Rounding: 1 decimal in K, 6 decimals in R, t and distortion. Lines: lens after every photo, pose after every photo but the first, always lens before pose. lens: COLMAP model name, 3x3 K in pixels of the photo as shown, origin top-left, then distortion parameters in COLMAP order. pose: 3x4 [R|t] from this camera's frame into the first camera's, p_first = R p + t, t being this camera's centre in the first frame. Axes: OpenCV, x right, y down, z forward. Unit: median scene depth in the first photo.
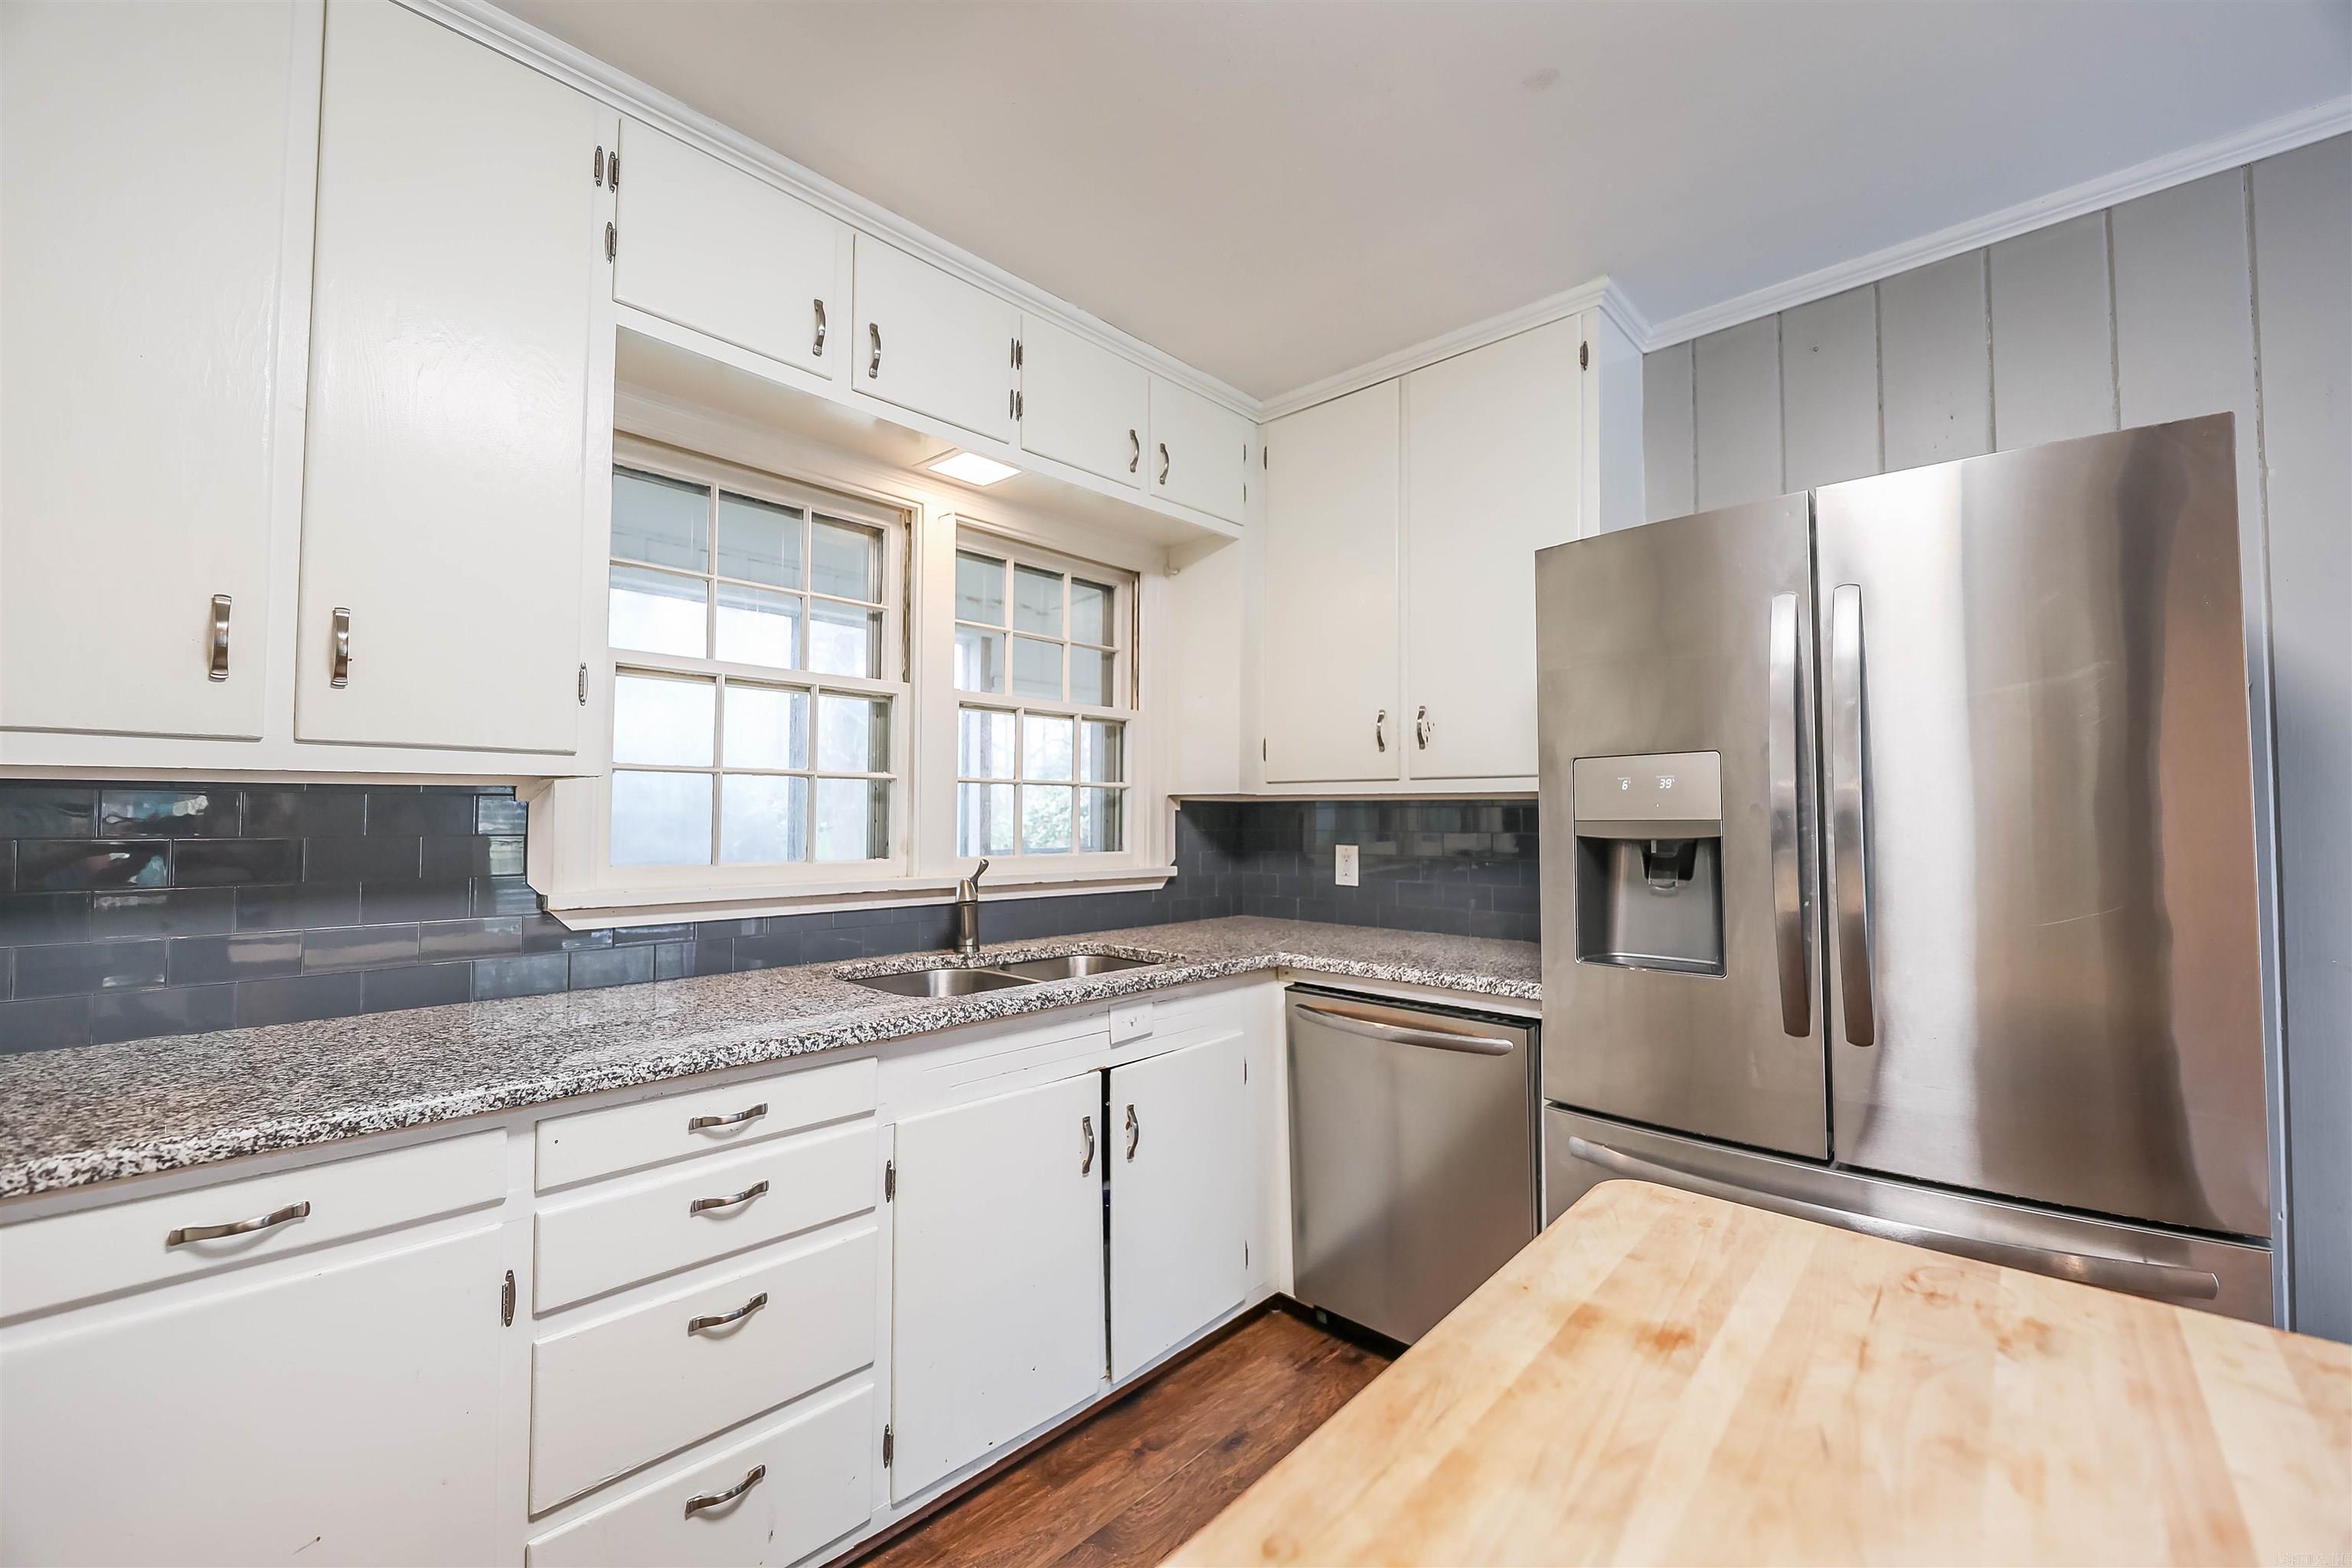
lens RADIAL K [[942.1, 0, 1176.7], [0, 942.1, 776.6], [0, 0, 1]] dist [-0.003538, -0.001206]
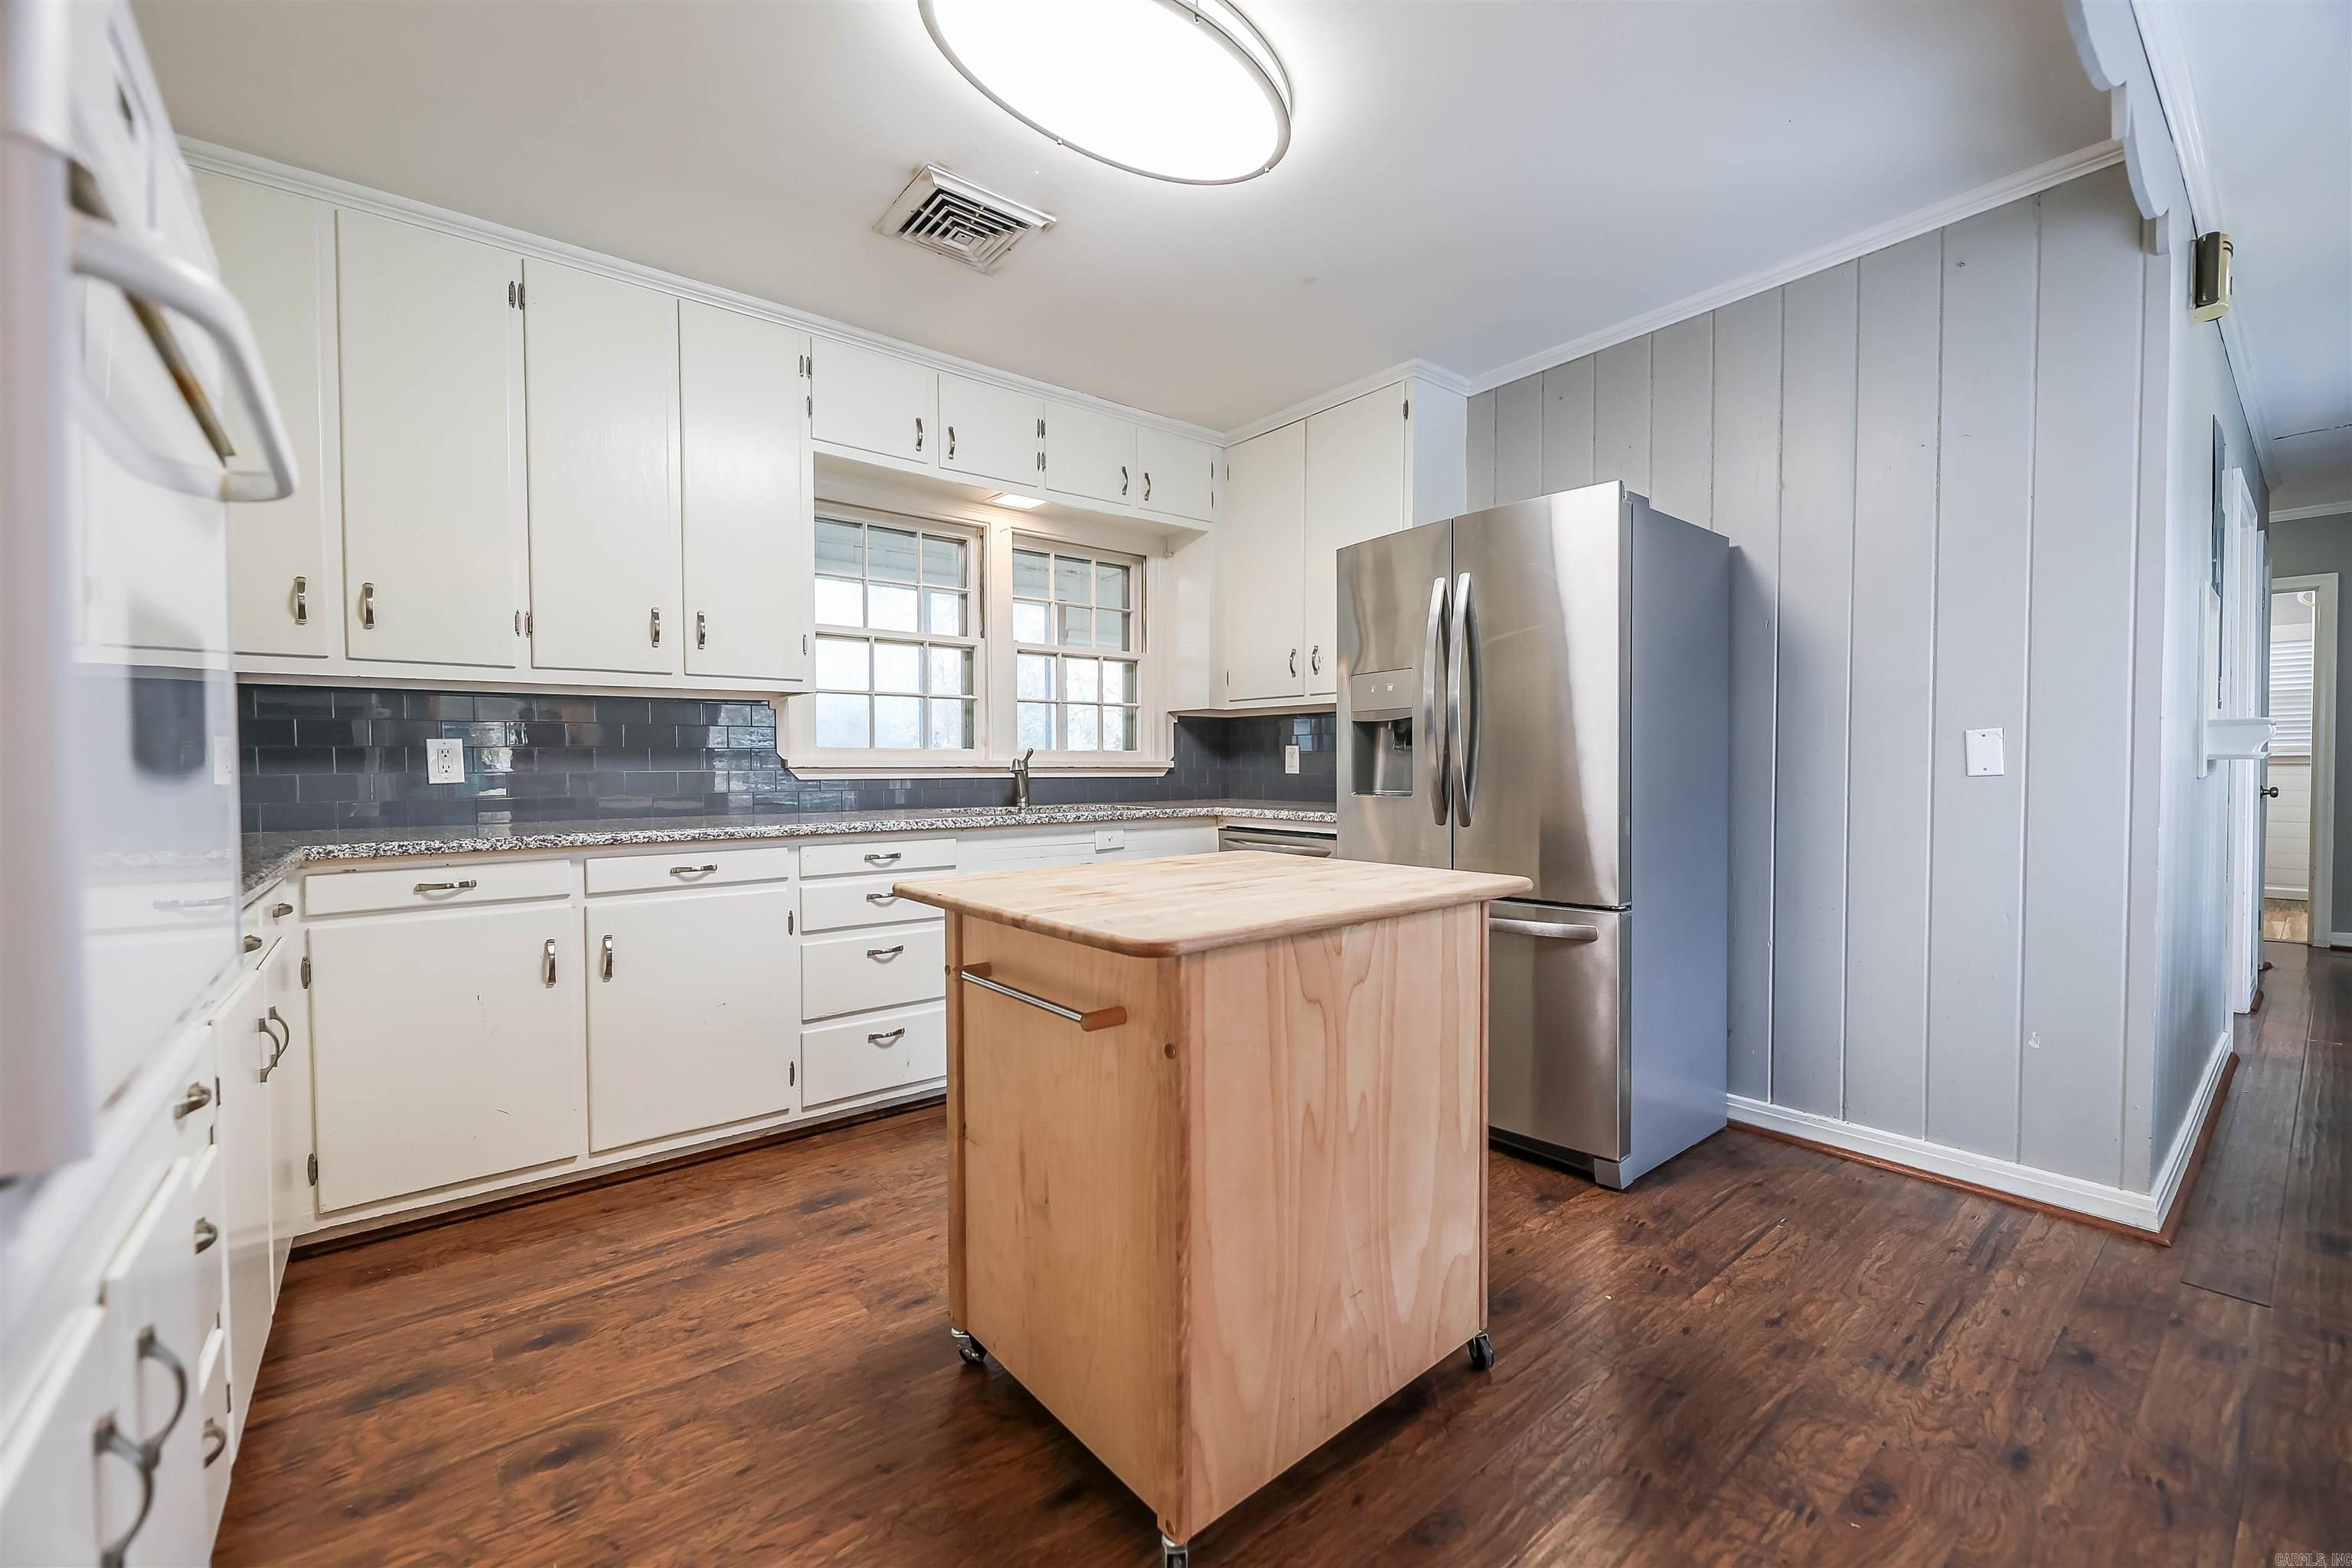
lens RADIAL K [[942.1, 0, 1178.5], [0, 942.1, 779.3], [0, 0, 1]] dist [-0.003538, -0.001206]
pose [[0.990550, -0.002331, -0.137130, 0.278939], [0.010743, 0.998102, 0.060634, 0.049026], [0.136728, -0.061534, 0.988696, -0.583444]]
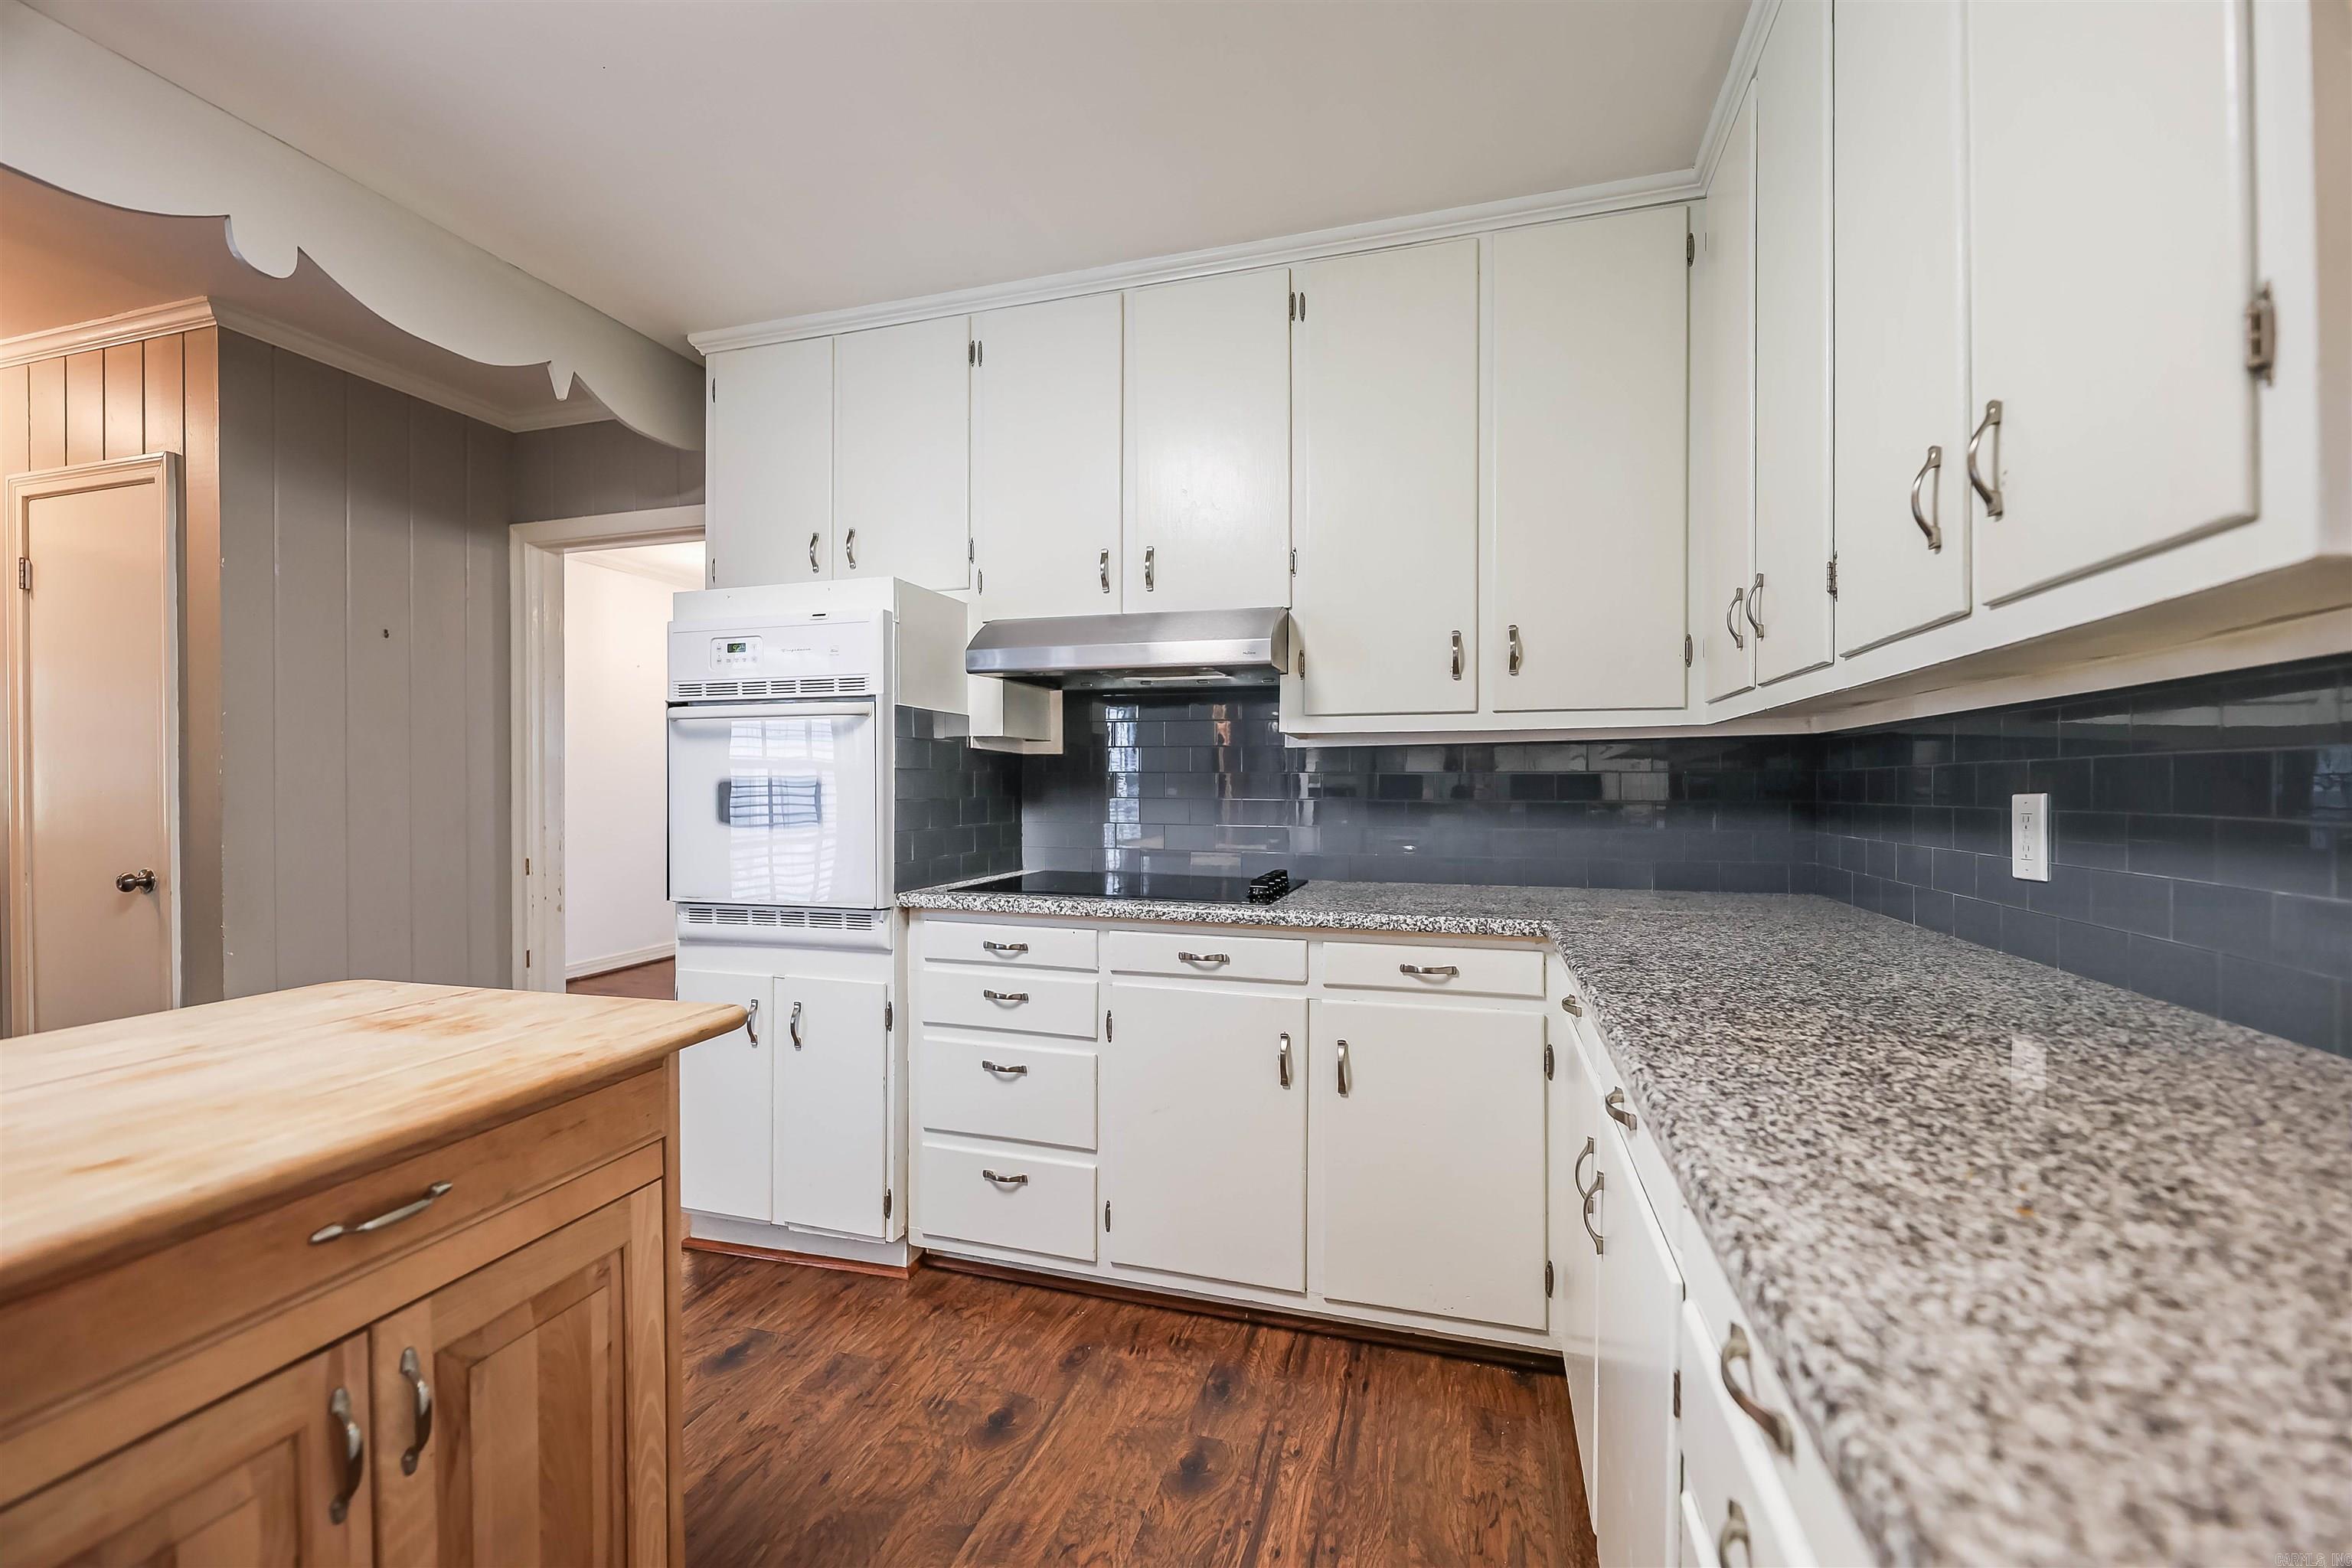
lens RADIAL K [[942.1, 0, 1181.2], [0, 942.1, 787.2], [0, 0, 1]] dist [-0.003538, -0.001206]
pose [[-0.892764, -0.002506, -0.450518, -0.036321], [0.014912, 0.999272, -0.035109, 0.068466], [0.450279, -0.038062, -0.892077, 0.807248]]
